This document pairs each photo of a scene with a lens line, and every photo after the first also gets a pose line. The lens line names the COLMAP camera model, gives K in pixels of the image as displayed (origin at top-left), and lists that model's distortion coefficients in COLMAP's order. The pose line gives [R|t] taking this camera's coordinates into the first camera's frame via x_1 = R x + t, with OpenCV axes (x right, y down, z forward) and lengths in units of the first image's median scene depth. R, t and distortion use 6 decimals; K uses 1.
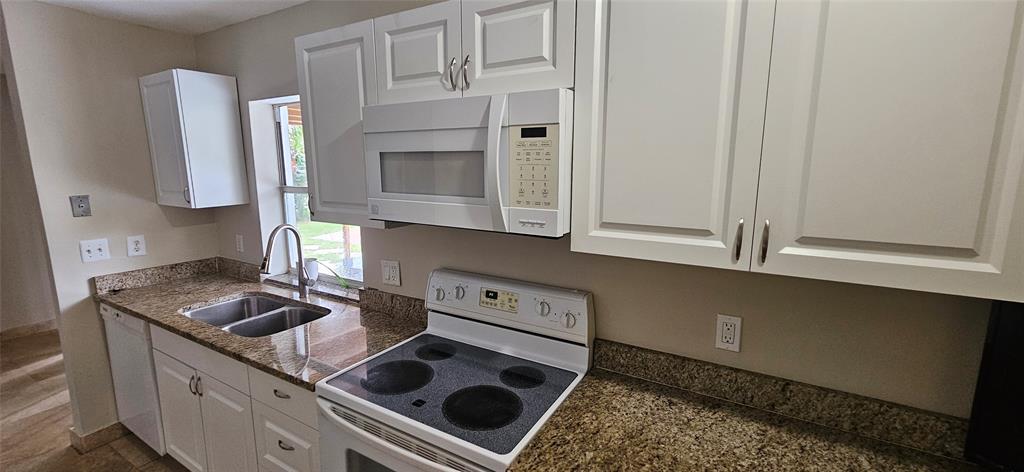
lens RADIAL K [[419.5, 0, 509.9], [0, 419.5, 234.6], [0, 0, 1]] dist [0.003060, 0.000515]
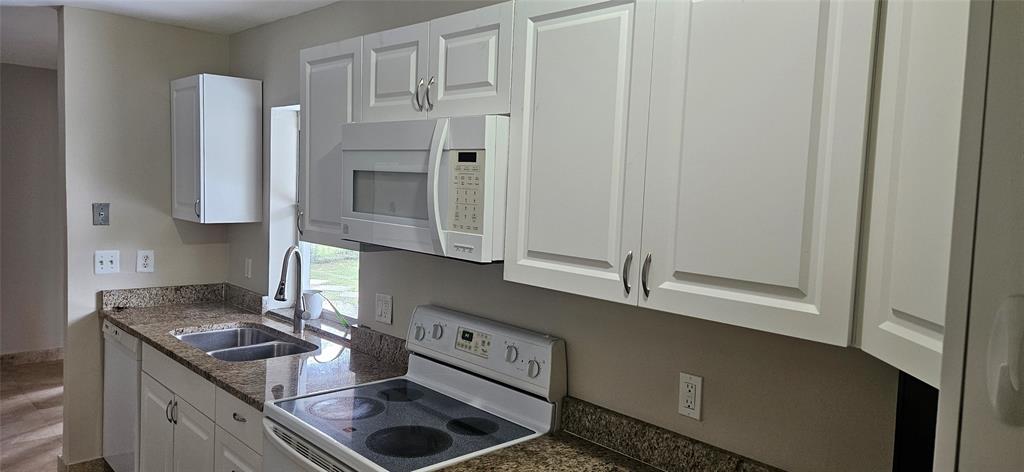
lens RADIAL K [[687.3, 0, 512.0], [0, 687.3, 236.0], [0, 0, 1]] dist [0.105778, -0.111621]
pose [[0.959344, 0.058712, -0.276067, 0.423946], [-0.085446, 0.992640, -0.085821, 0.051964], [0.268996, 0.105921, 0.957299, -0.359304]]
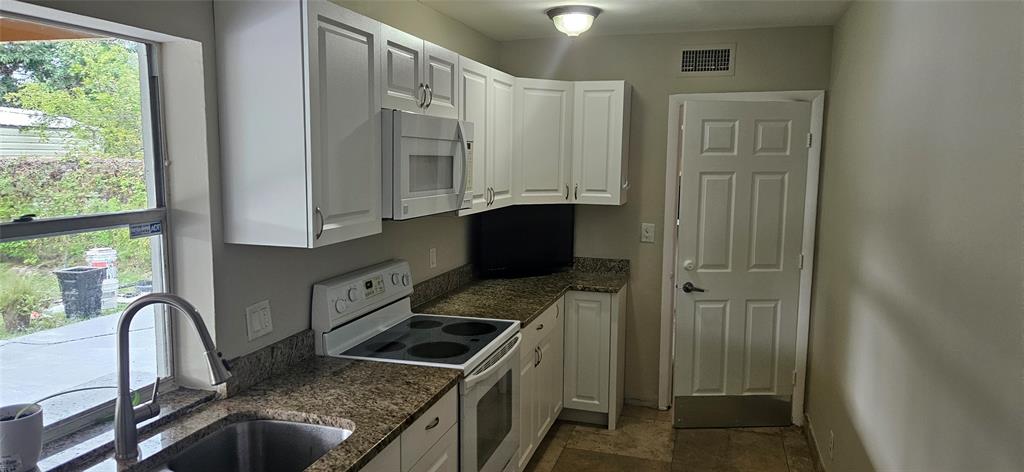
lens RADIAL K [[687.3, 0, 512.0], [0, 687.3, 236.0], [0, 0, 1]] dist [0.105778, -0.111621]
pose [[-0.239930, -0.115166, 0.963935, -1.809976], [0.149878, 0.976639, 0.153989, -0.194624], [-0.959151, 0.181419, -0.217064, 1.004952]]
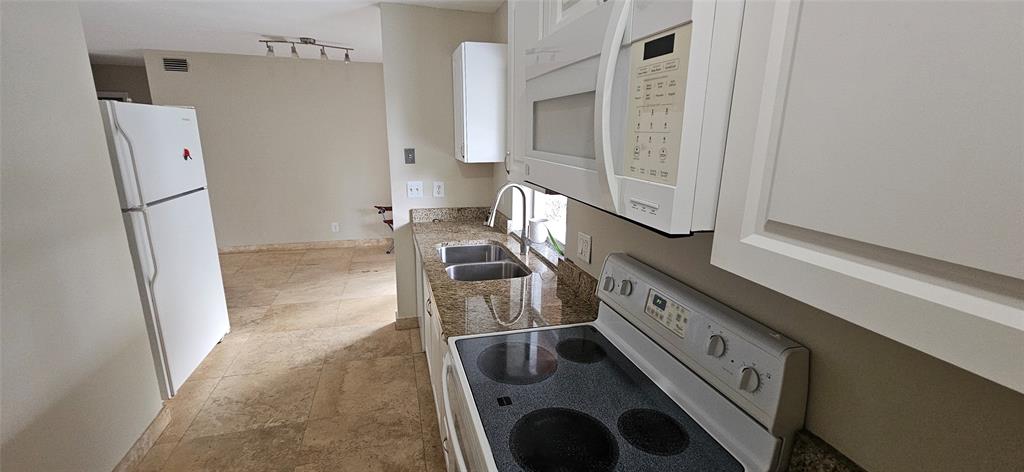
lens RADIAL K [[419.5, 0, 509.9], [0, 419.5, 234.6], [0, 0, 1]] dist [0.003060, 0.000515]
pose [[0.725774, 0.171679, -0.666167, 0.227565], [-0.125920, 0.985153, 0.116699, -0.022124], [0.676311, -0.000813, 0.736616, 0.297184]]
